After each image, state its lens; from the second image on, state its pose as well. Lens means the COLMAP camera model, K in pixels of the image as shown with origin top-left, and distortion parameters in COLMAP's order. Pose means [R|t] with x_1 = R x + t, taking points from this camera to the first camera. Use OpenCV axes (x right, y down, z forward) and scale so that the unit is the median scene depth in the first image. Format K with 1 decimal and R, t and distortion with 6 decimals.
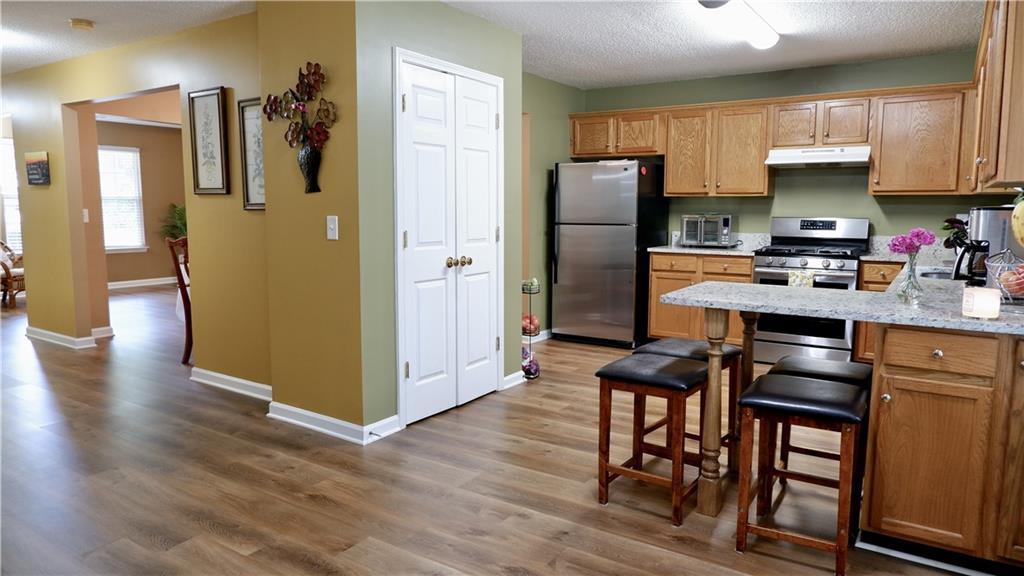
lens RADIAL K [[667.9, 0, 520.7], [0, 667.9, 282.8], [0, 0, 1]] dist [-0.010082, 0.005221]
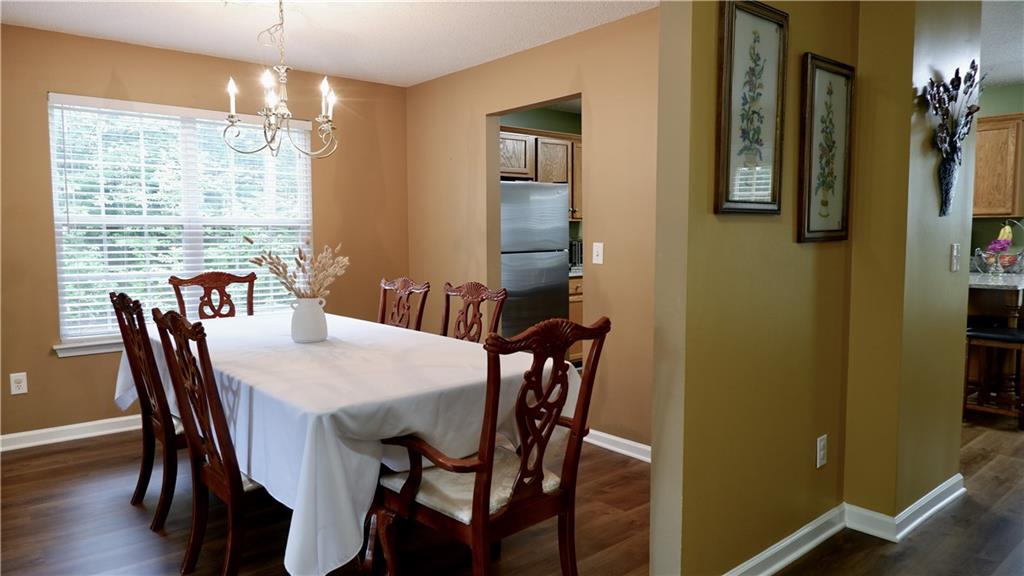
lens RADIAL K [[667.9, 0, 519.8], [0, 667.9, 286.7], [0, 0, 1]] dist [-0.010082, 0.005221]
pose [[0.275525, -0.089997, 0.957072, -0.842570], [0.116496, 0.991396, 0.059687, -0.109242], [-0.954209, 0.095049, 0.283638, 0.871473]]
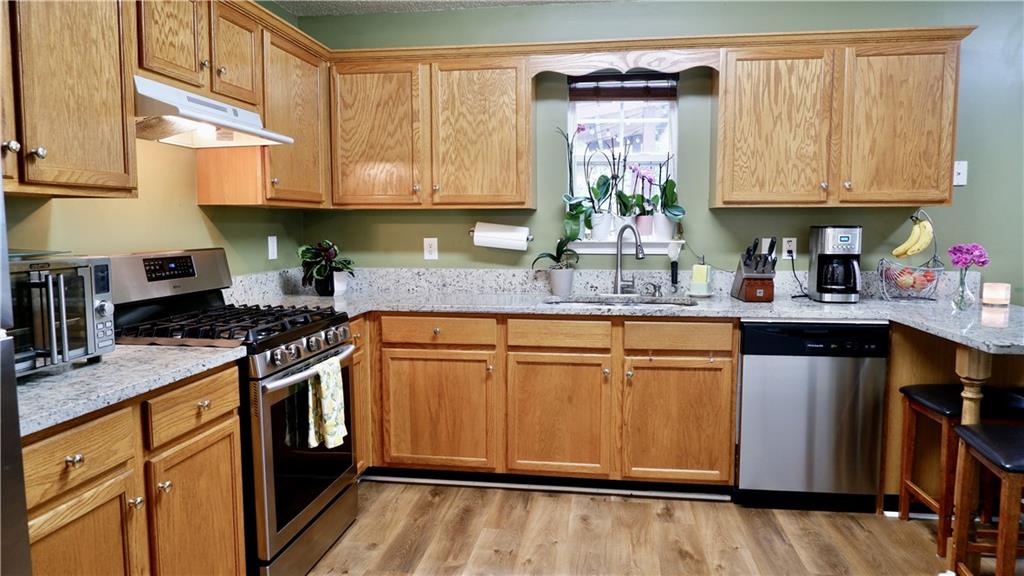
lens RADIAL K [[667.9, 0, 521.3], [0, 667.9, 287.1], [0, 0, 1]] dist [-0.010082, 0.005221]
pose [[-0.418499, -0.087023, 0.904038, -0.062821], [0.104511, 0.984172, 0.143117, -0.120395], [-0.902184, 0.154376, -0.402781, 1.027593]]
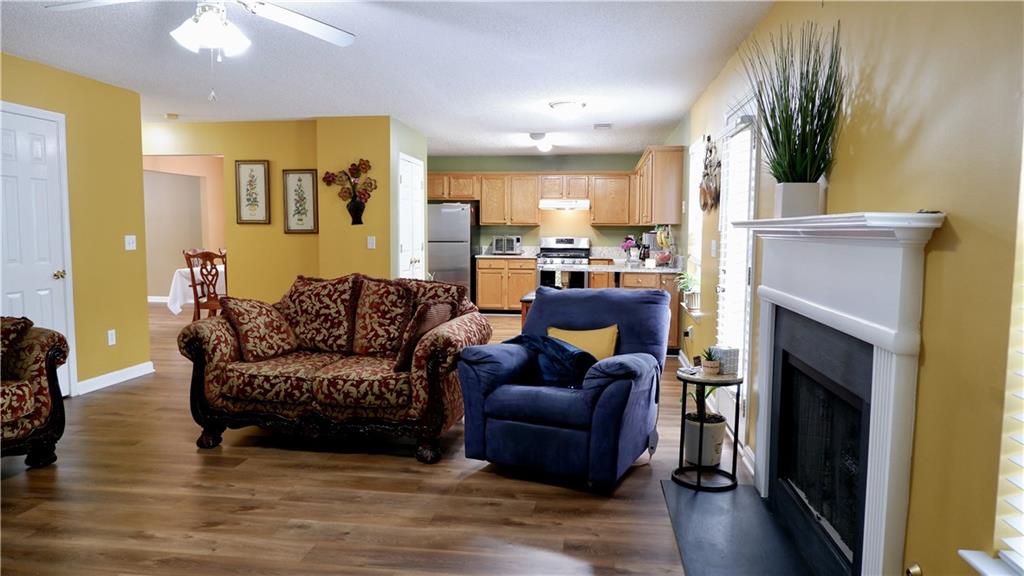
lens RADIAL K [[667.9, 0, 509.3], [0, 667.9, 287.0], [0, 0, 1]] dist [-0.010082, 0.005221]
pose [[0.905477, -0.033611, 0.423063, -0.502763], [0.044482, 0.998885, -0.015845, 0.065285], [-0.422058, 0.033166, 0.905962, -0.633988]]
